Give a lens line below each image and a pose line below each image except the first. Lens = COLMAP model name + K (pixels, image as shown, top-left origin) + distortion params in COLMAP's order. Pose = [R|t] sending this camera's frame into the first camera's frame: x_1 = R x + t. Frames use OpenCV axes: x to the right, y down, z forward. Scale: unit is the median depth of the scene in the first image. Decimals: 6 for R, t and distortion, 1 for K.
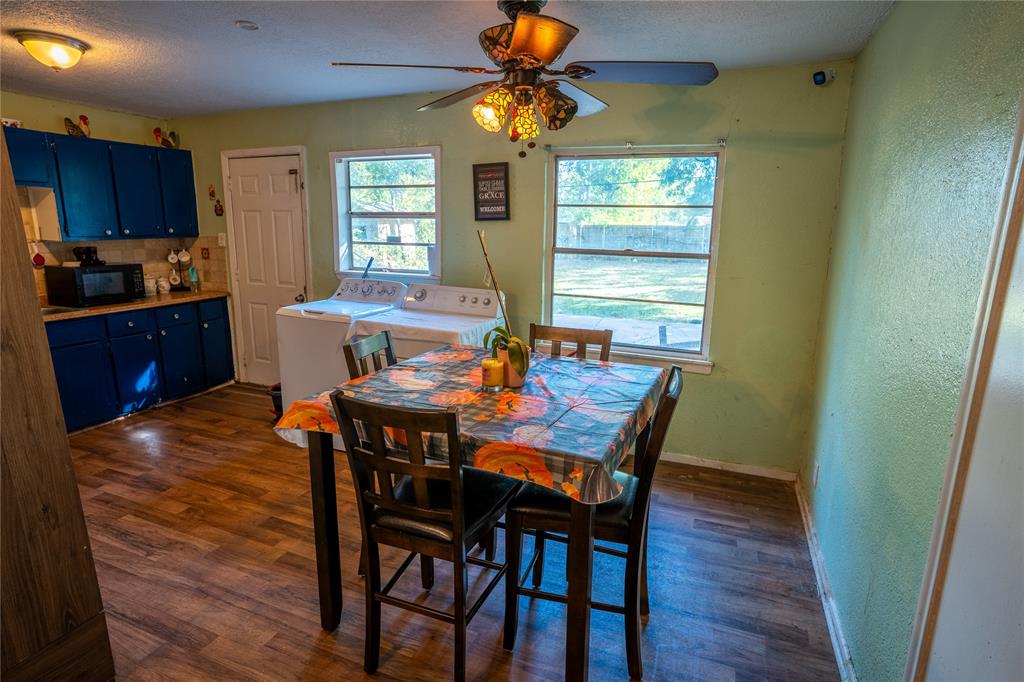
lens RADIAL K [[541.0, 0, 510.5], [0, 541.0, 338.1], [0, 0, 1]] dist [-0.000005, 0.005360]
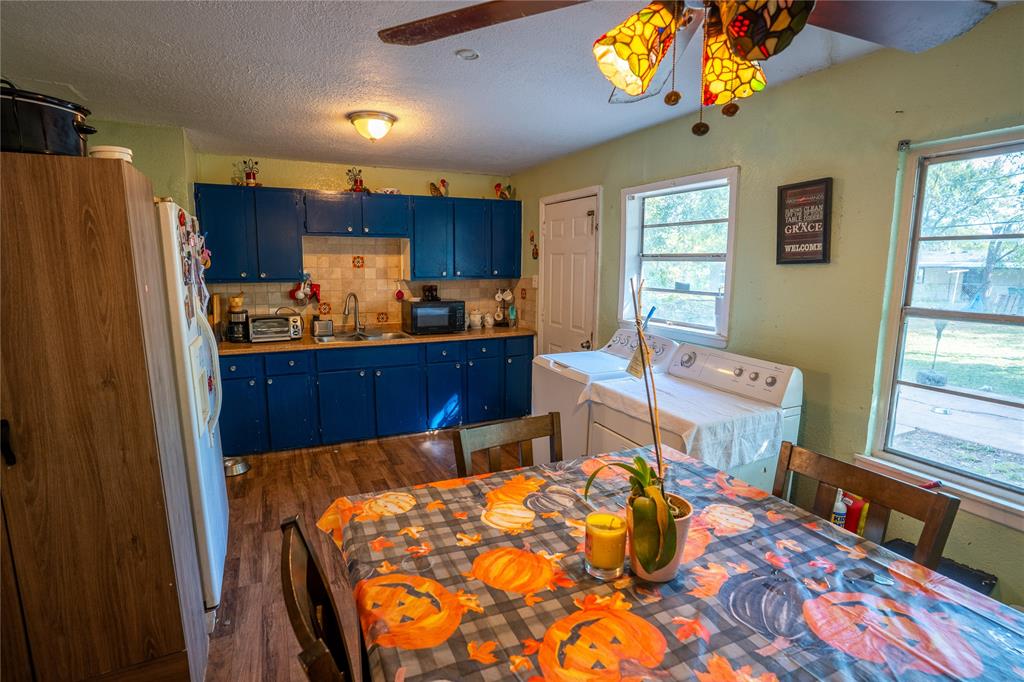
lens RADIAL K [[506.0, 0, 517.4], [0, 506.0, 336.2], [0, 0, 1]] dist [-0.042452, 0.008838]
pose [[0.752676, 0.092413, -0.651873, 0.115134], [-0.138327, 0.990198, -0.019341, -0.064596], [0.643696, 0.104729, 0.758082, 0.298540]]
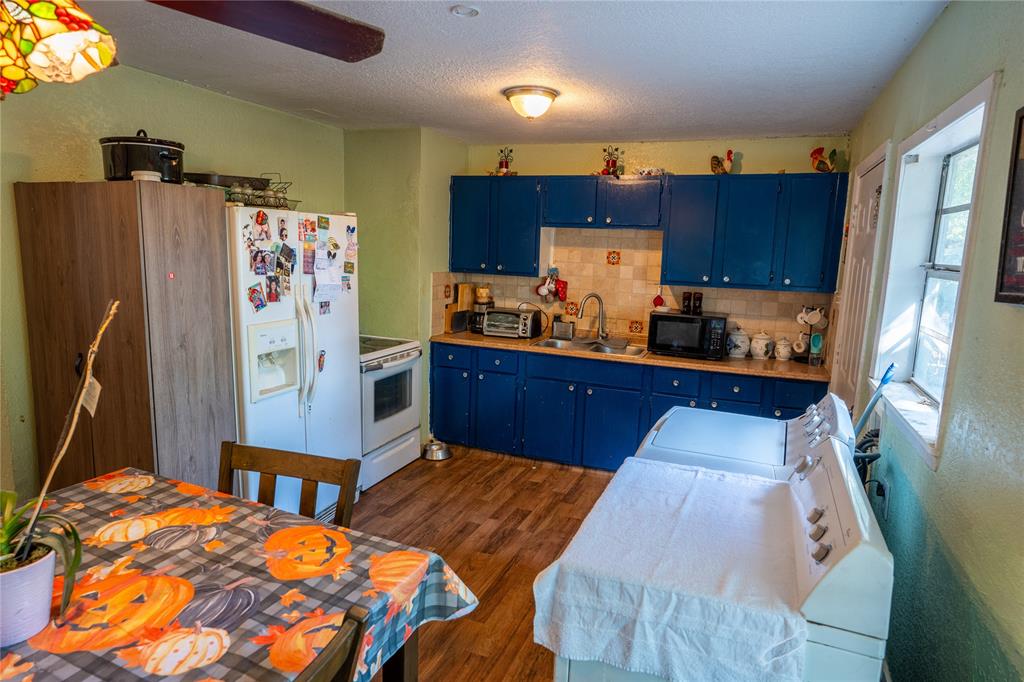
lens RADIAL K [[612.8, 0, 510.2], [0, 612.8, 339.0], [0, 0, 1]] dist [-0.007382, 0.003195]
pose [[0.010172, 0.148648, -0.988838, 0.267425], [-0.244995, 0.959119, 0.141661, -0.179586], [0.969471, 0.240819, 0.046175, 0.734354]]
